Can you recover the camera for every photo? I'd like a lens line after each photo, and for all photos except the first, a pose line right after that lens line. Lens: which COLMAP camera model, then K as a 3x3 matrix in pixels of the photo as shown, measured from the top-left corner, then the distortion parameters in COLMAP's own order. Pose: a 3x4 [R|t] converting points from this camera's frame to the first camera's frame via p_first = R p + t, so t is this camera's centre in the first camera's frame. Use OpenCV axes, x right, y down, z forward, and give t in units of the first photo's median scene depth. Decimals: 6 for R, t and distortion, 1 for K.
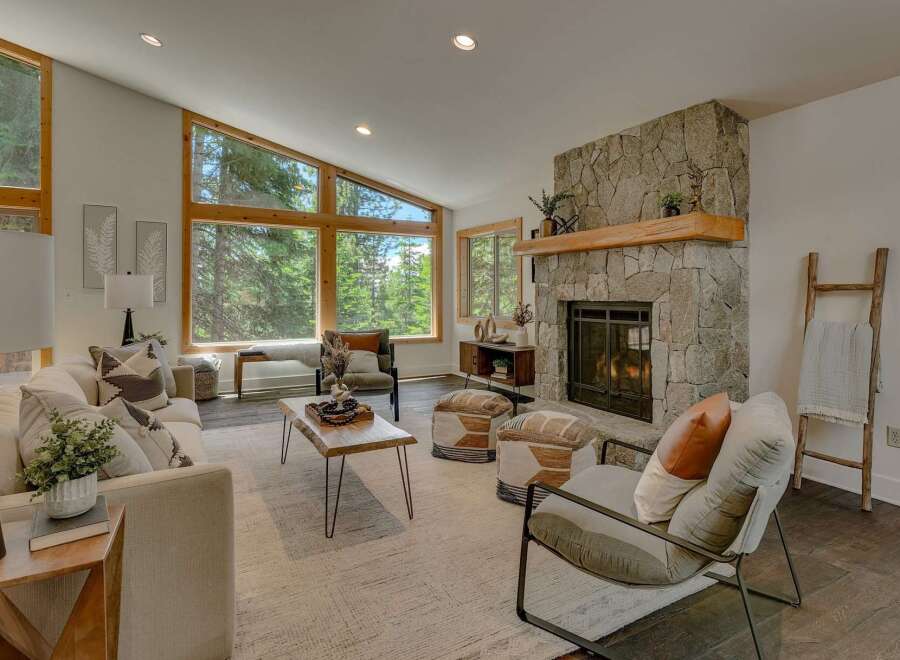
lens RADIAL K [[509.8, 0, 475.8], [0, 509.8, 292.0], [0, 0, 1]] dist [-0.001540, -0.000239]
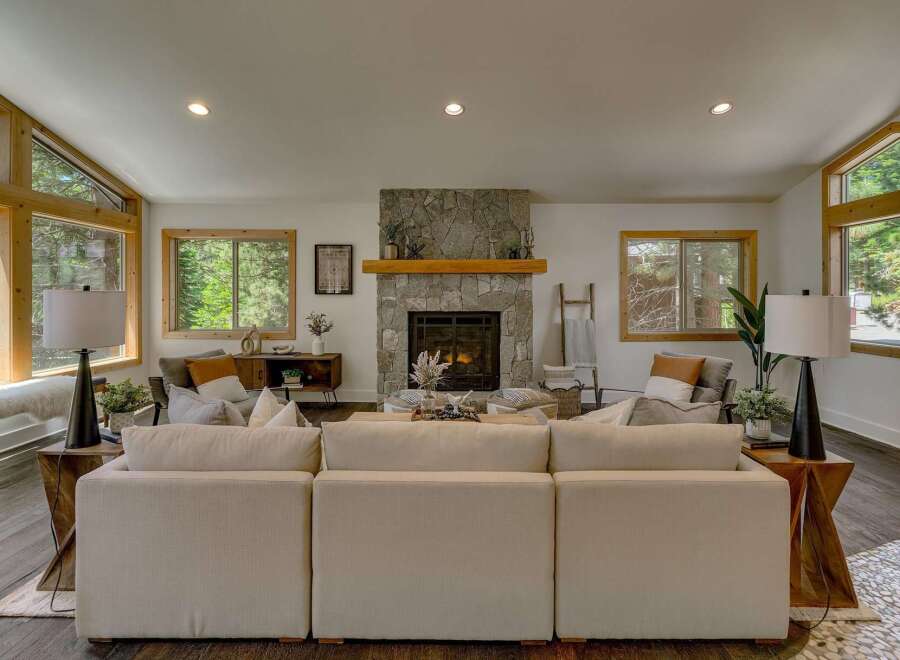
lens RADIAL K [[500.5, 0, 449.1], [0, 500.5, 297.8], [0, 0, 1]] dist [0.000497, 0.000019]
pose [[0.516925, -0.007167, 0.856001, -0.863317], [-0.005359, 0.999918, 0.011609, -0.031981], [-0.856014, -0.010588, 0.516844, 0.294788]]
